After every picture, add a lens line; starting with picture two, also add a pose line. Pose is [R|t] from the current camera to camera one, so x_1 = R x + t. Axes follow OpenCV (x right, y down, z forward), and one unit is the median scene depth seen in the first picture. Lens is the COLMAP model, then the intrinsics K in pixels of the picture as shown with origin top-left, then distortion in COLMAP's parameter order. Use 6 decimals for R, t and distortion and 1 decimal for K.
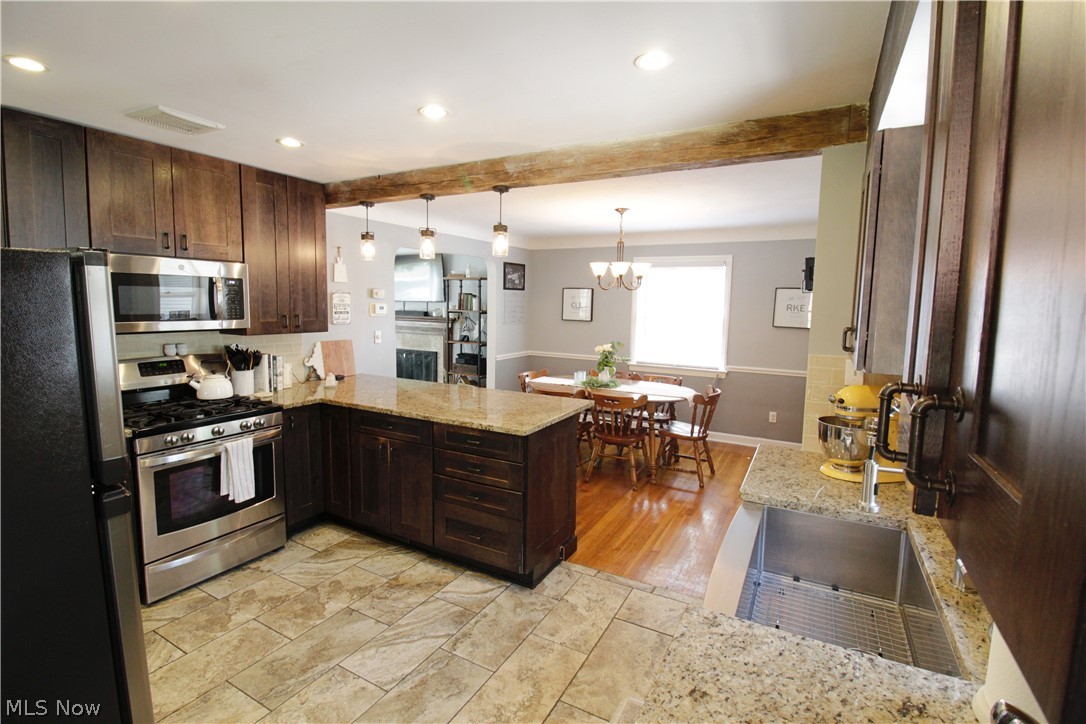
lens RADIAL K [[500.9, 0, 544.5], [0, 500.9, 352.1], [0, 0, 1]] dist [0.000178, -0.012620]
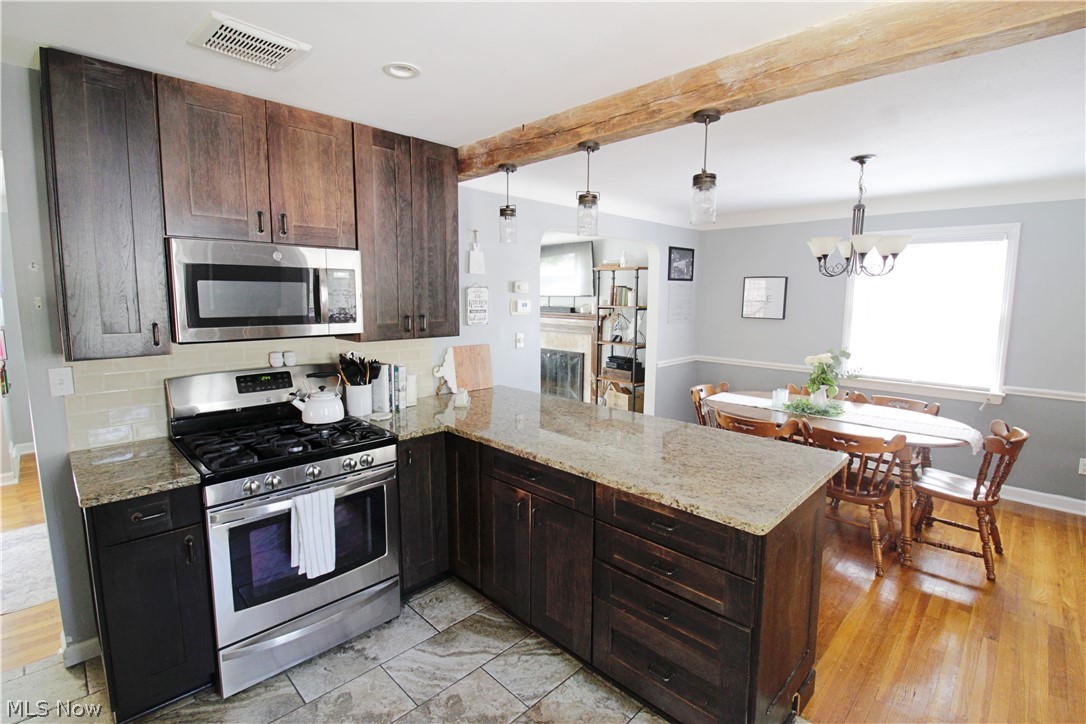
lens RADIAL K [[500.9, 0, 544.5], [0, 500.9, 352.1], [0, 0, 1]] dist [0.000178, -0.012620]
pose [[0.961852, 0.019346, -0.272887, -0.091136], [-0.016021, 0.999768, 0.014407, -0.030693], [0.273102, -0.009485, 0.961938, 0.290600]]
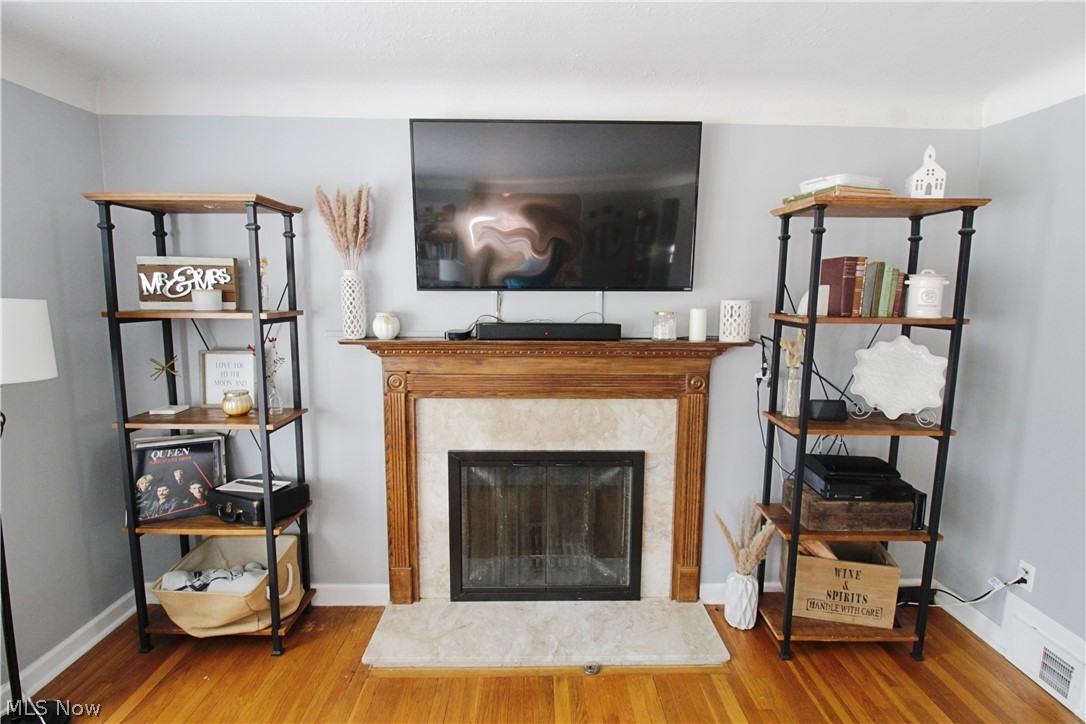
lens RADIAL K [[500.9, 0, 544.5], [0, 500.9, 352.1], [0, 0, 1]] dist [0.000178, -0.012620]
pose [[0.869338, -0.075282, 0.488450, -0.930605], [0.061836, 0.997132, 0.043628, -0.177812], [-0.490334, -0.007723, 0.871501, 1.703939]]
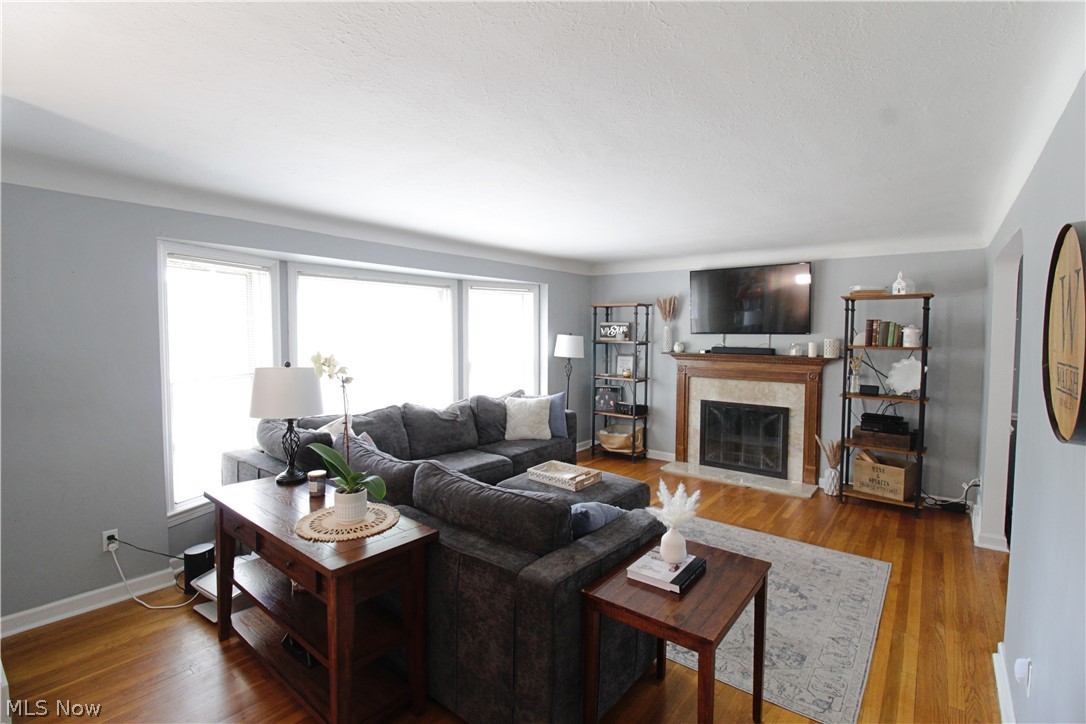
lens RADIAL K [[500.9, 0, 544.5], [0, 500.9, 352.1], [0, 0, 1]] dist [0.000178, -0.012620]
pose [[0.984947, -0.009564, -0.172590, -0.944434], [-0.000674, 0.998248, -0.059166, -0.079640], [0.172854, 0.058392, 0.983215, 0.625764]]
